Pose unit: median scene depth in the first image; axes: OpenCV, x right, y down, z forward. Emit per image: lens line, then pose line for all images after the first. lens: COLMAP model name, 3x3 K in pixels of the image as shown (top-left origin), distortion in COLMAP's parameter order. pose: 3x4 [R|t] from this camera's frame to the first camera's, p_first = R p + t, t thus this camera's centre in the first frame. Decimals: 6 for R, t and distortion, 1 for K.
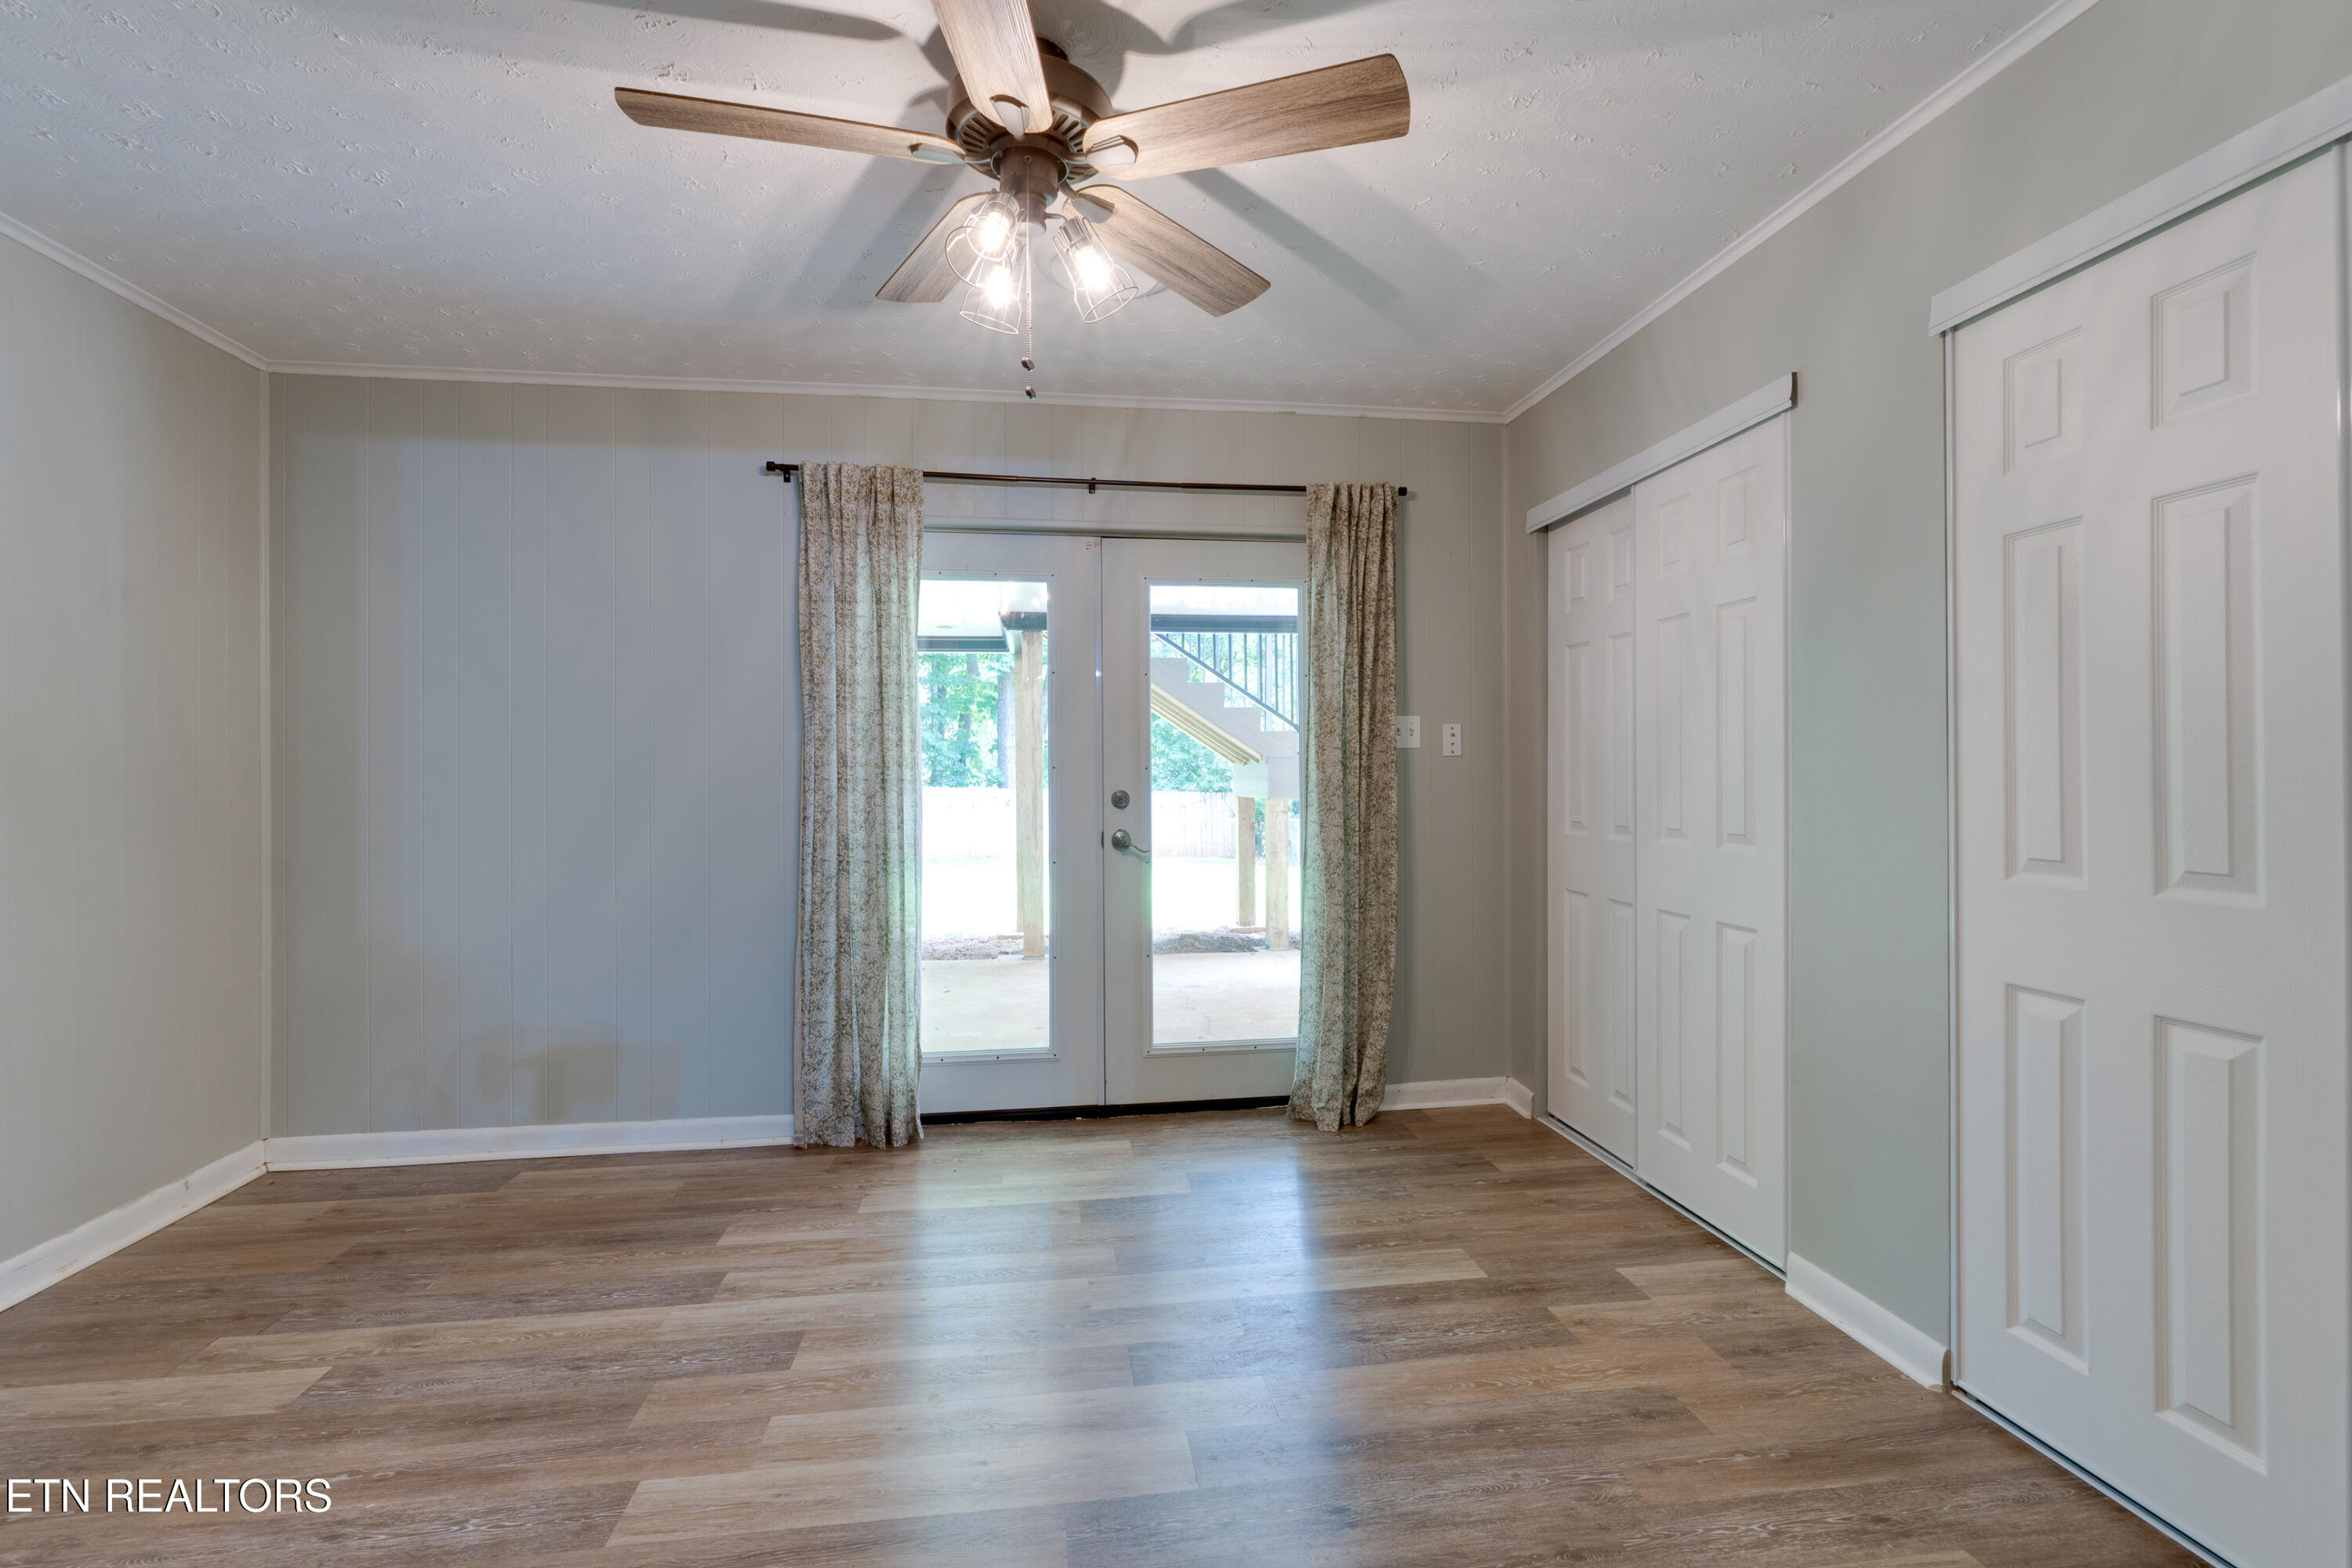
lens RADIAL K [[1043.0, 0, 1170.7], [0, 1043.0, 775.5], [0, 0, 1]] dist [-0.012261, 0.001097]
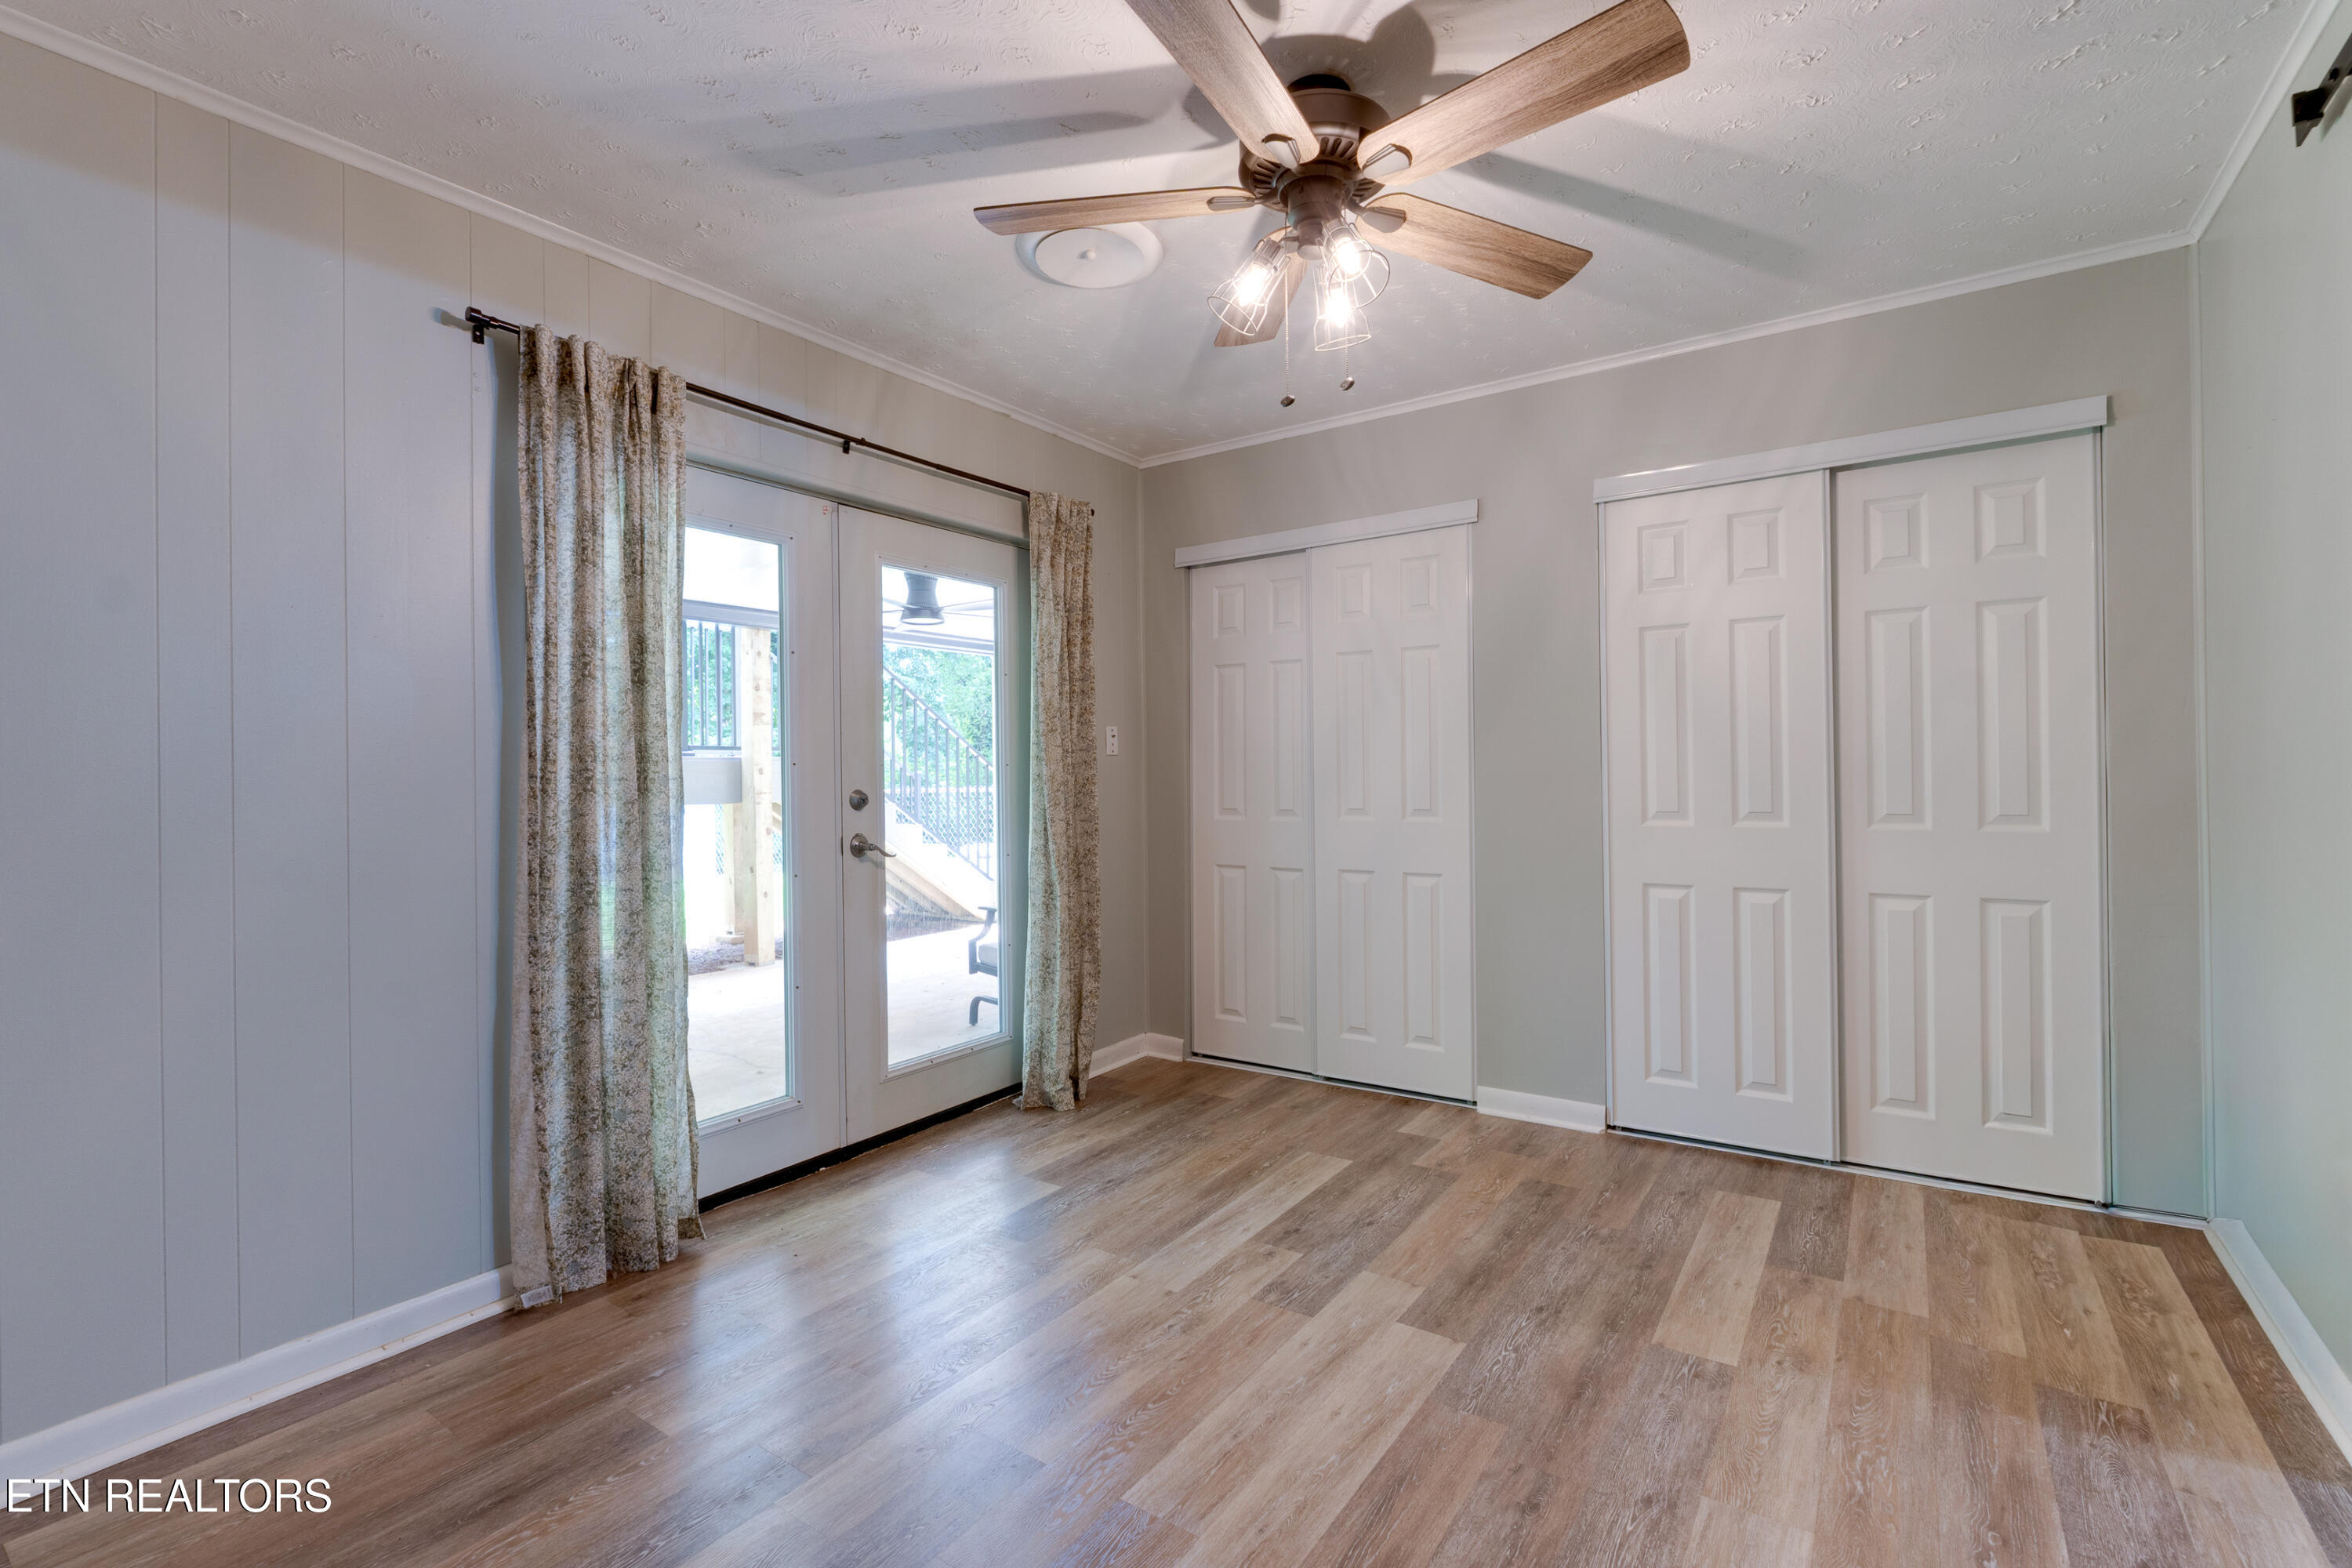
lens RADIAL K [[1043.0, 0, 1168.1], [0, 1043.0, 779.1], [0, 0, 1]] dist [-0.012261, 0.001097]
pose [[0.681089, -0.007744, 0.732160, -0.617036], [0.010915, 0.999940, 0.000422, 0.008705], [-0.732120, 0.007704, 0.681132, 0.232107]]
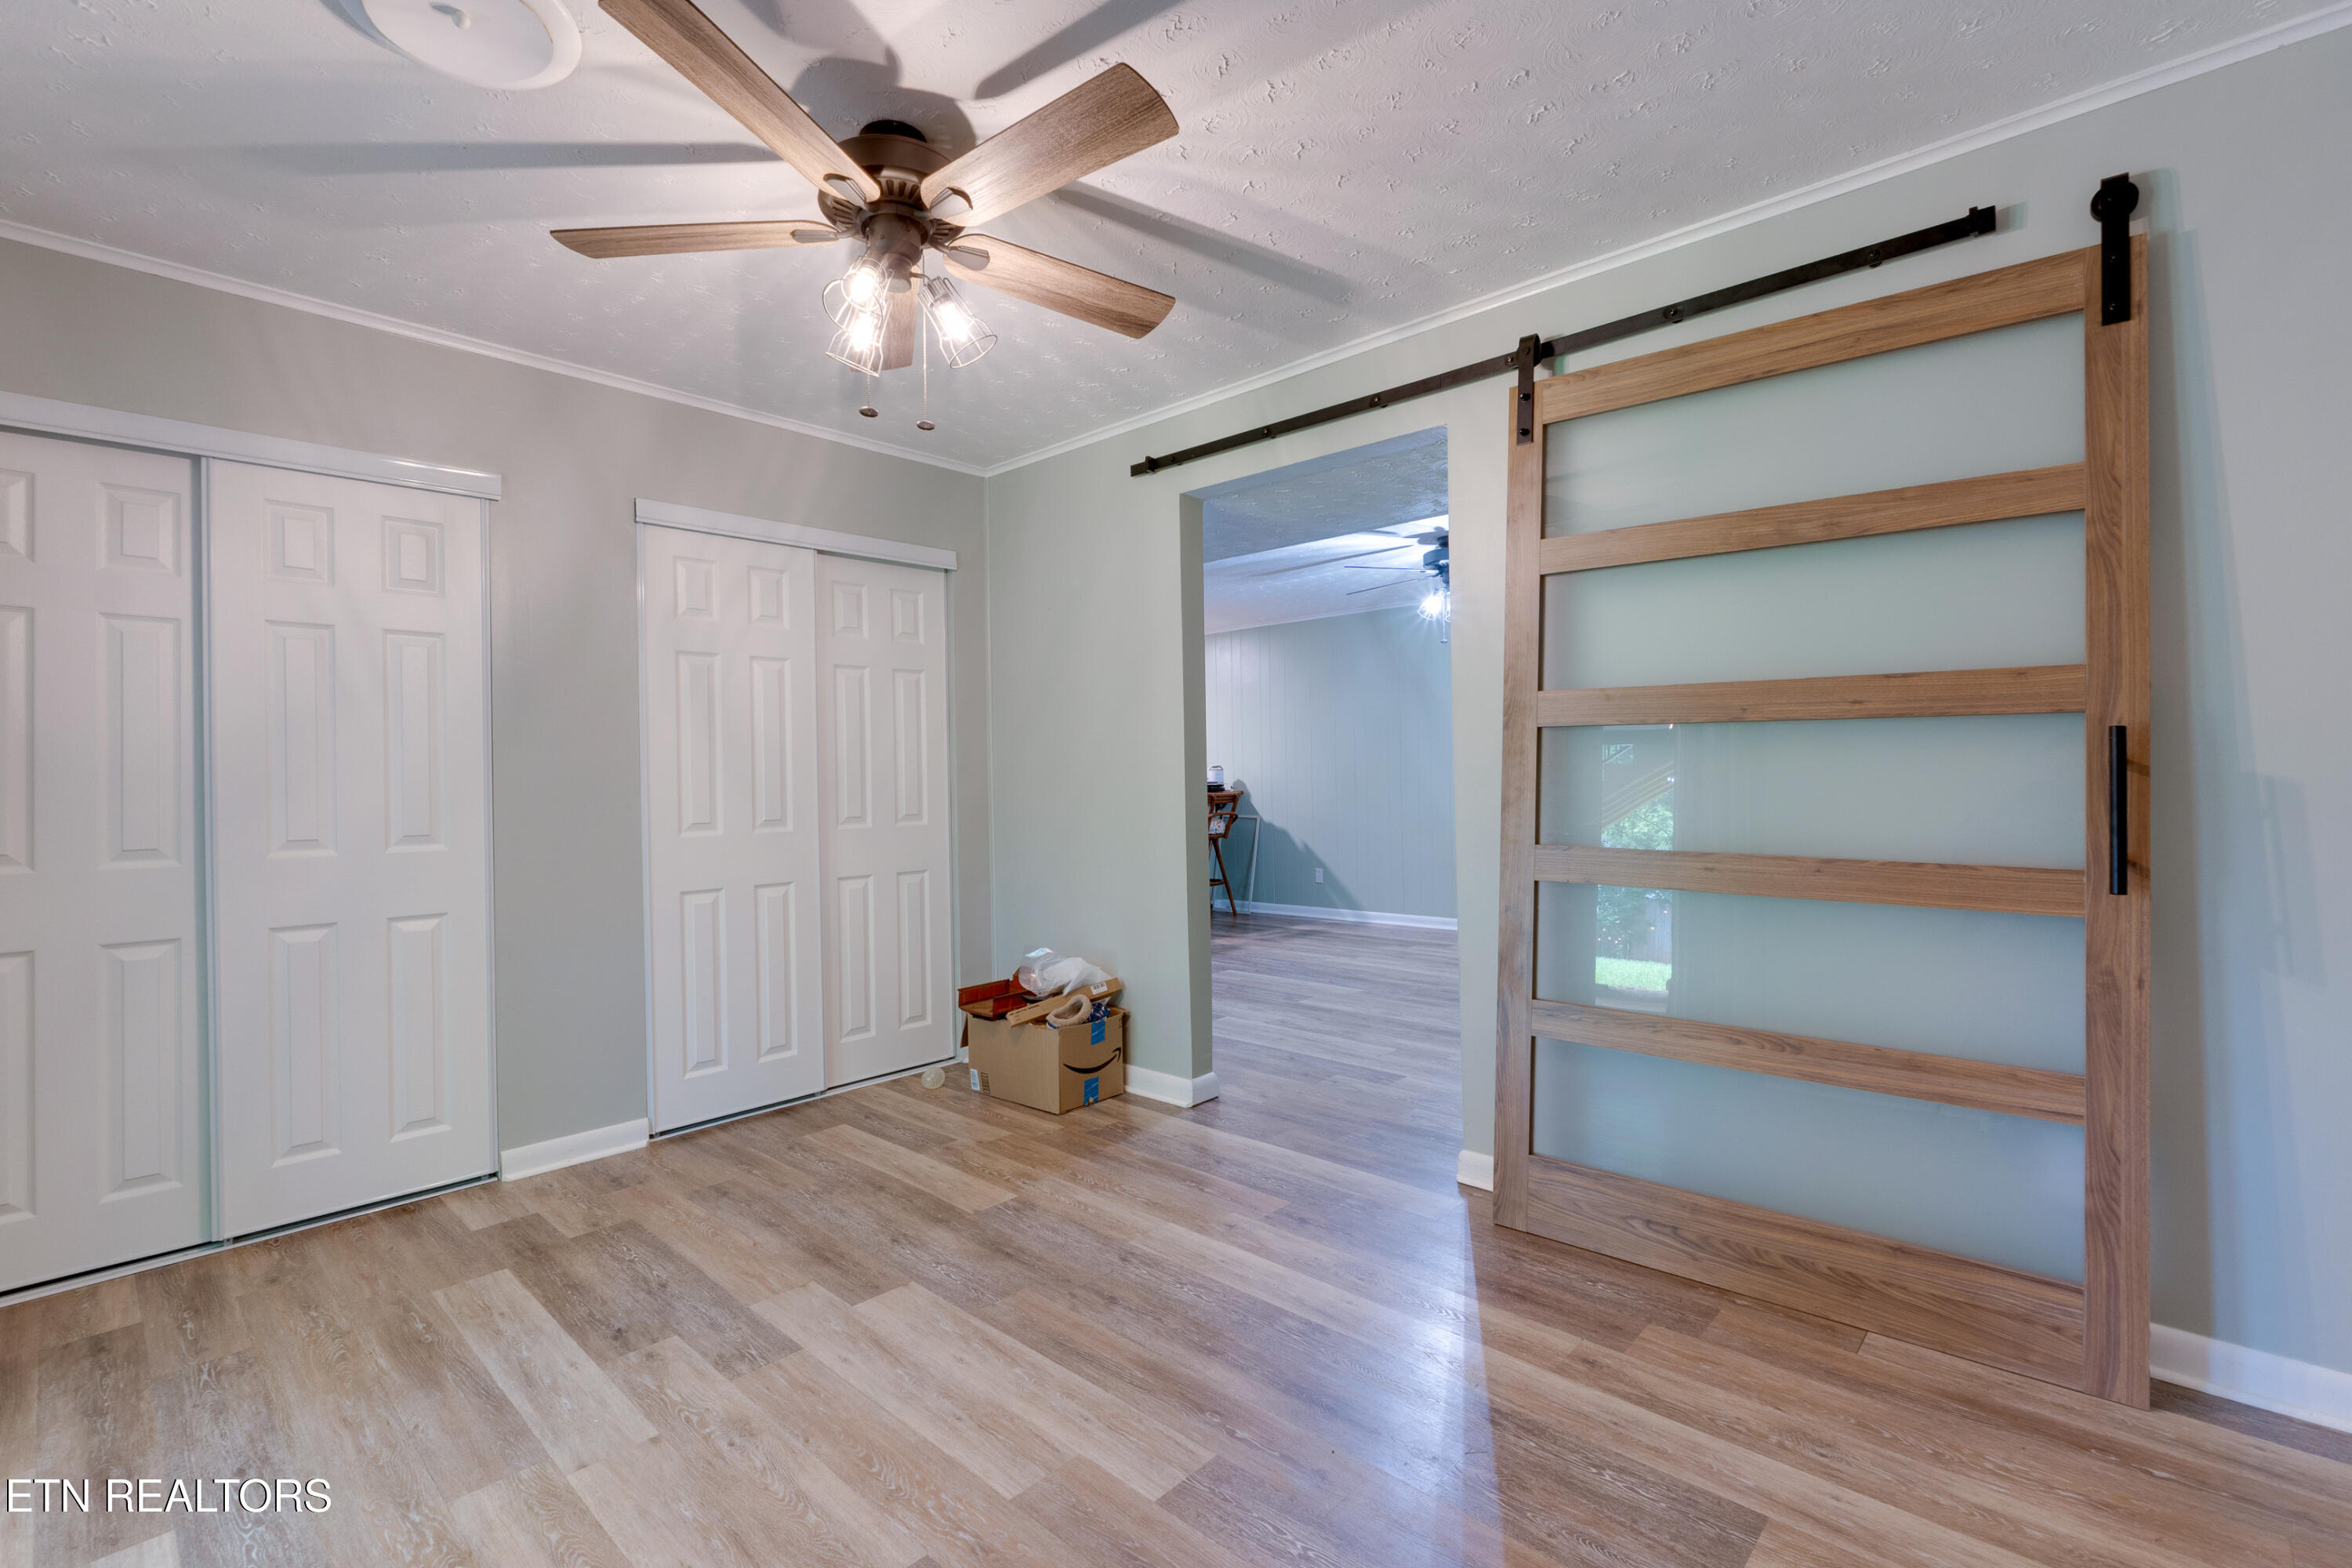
lens RADIAL K [[1043.0, 0, 1166.9], [0, 1043.0, 781.9], [0, 0, 1]] dist [-0.012261, 0.001097]
pose [[-0.627250, 0.012045, 0.778725, -0.717046], [0.020575, 0.999788, 0.001108, 0.011165], [-0.778546, 0.016718, -0.627364, 0.890859]]
